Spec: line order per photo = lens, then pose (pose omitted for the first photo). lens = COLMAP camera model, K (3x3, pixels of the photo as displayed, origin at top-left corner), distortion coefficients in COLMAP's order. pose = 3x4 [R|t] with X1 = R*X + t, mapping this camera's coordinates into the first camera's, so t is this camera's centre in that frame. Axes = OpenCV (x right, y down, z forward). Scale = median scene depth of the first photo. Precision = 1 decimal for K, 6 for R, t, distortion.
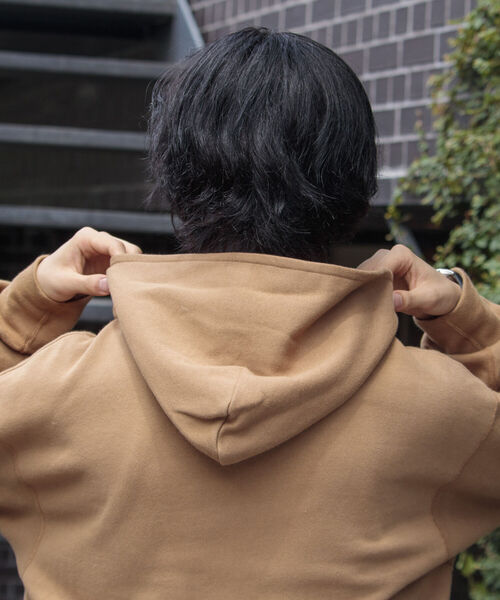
lens RADIAL K [[2696.8, 0, 250.0], [0, 2696.8, 300.0], [0, 0, 1]] dist [-0.368823, -1.042926]
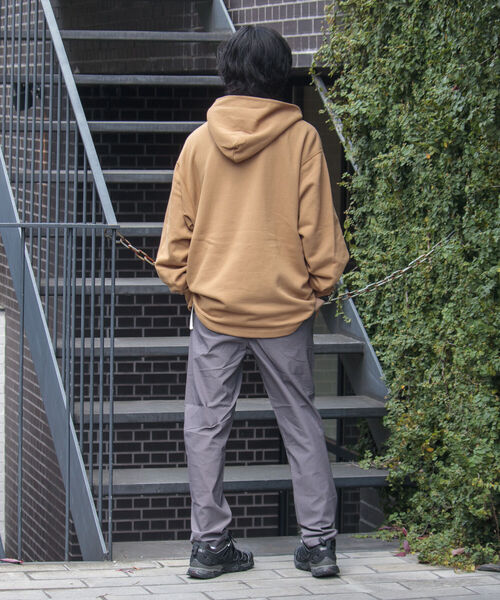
lens RADIAL K [[2696.8, 0, 250.0], [0, 2696.8, 300.0], [0, 0, 1]] dist [-0.368823, -1.042926]
pose [[0.999378, -0.035182, 0.002404, -0.004003], [0.034984, 0.997709, 0.057905, 0.022769], [-0.004436, -0.057785, 0.998319, -1.155410]]
